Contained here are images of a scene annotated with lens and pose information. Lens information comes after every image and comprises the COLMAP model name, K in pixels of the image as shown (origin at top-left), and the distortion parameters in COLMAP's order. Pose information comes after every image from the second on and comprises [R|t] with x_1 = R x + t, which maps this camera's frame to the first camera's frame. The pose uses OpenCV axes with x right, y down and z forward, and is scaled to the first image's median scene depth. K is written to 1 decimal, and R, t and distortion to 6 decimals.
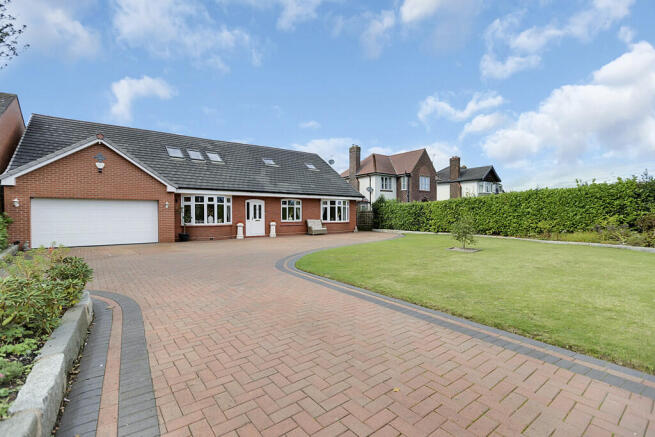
lens RADIAL K [[296.0, 0, 326.2], [0, 296.0, 216.5], [0, 0, 1]] dist [0.011141, 0.000869]
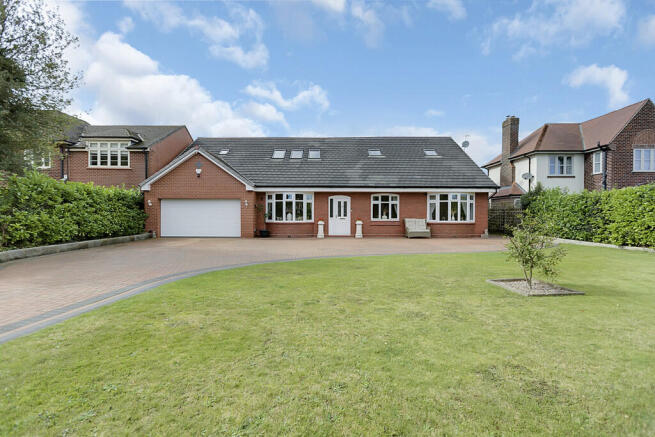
lens RADIAL K [[296.0, 0, 326.5], [0, 296.0, 216.2], [0, 0, 1]] dist [0.011141, 0.000869]
pose [[0.804638, 0.010385, -0.593675, 0.267617], [-0.007697, 0.999945, 0.007060, -0.000339], [0.593716, -0.001111, 0.804674, 0.238821]]
